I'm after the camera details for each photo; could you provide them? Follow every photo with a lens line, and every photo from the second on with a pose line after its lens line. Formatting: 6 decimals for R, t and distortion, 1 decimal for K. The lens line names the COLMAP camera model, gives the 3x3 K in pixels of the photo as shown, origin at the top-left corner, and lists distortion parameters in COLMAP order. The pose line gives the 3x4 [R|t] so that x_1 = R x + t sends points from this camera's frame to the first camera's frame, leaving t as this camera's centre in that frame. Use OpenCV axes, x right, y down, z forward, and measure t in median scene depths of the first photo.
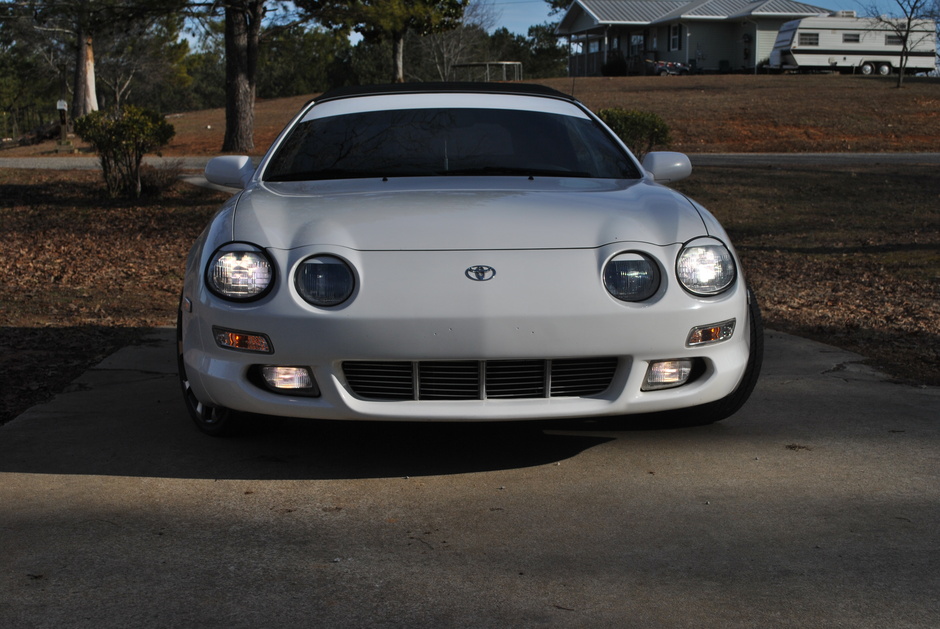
lens RADIAL K [[1404.6, 0, 470.4], [0, 1404.6, 310.9], [0, 0, 1]] dist [-0.111674, 0.000000]
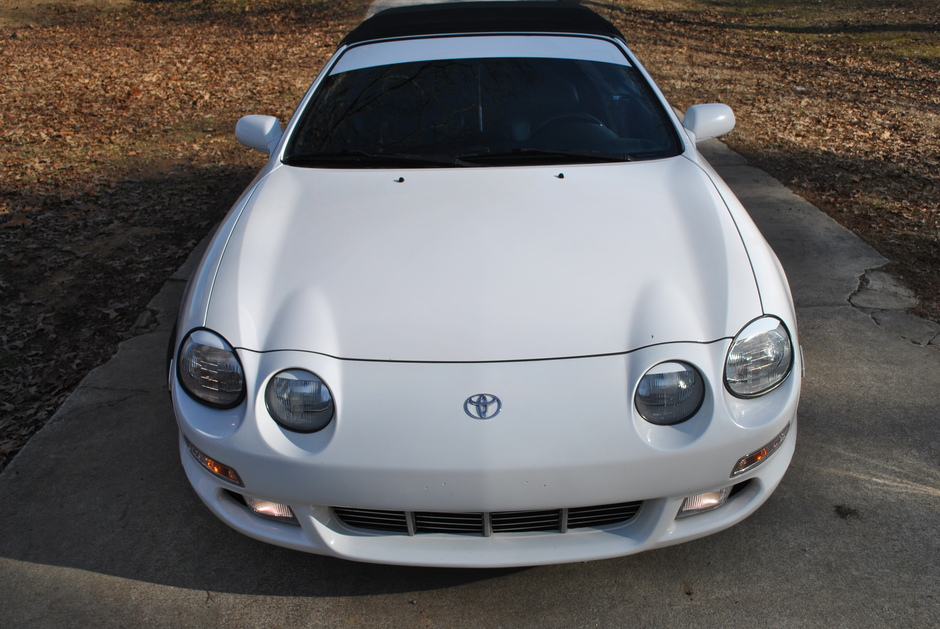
lens RADIAL K [[941.4, 0, 468.5], [0, 941.4, 315.5], [0, 0, 1]] dist [-0.071604, 0.000000]
pose [[0.996853, 0.012808, -0.078230, 0.039927], [0.010295, 0.957590, 0.287951, -0.228152], [0.078601, -0.287850, 0.954445, 0.477470]]
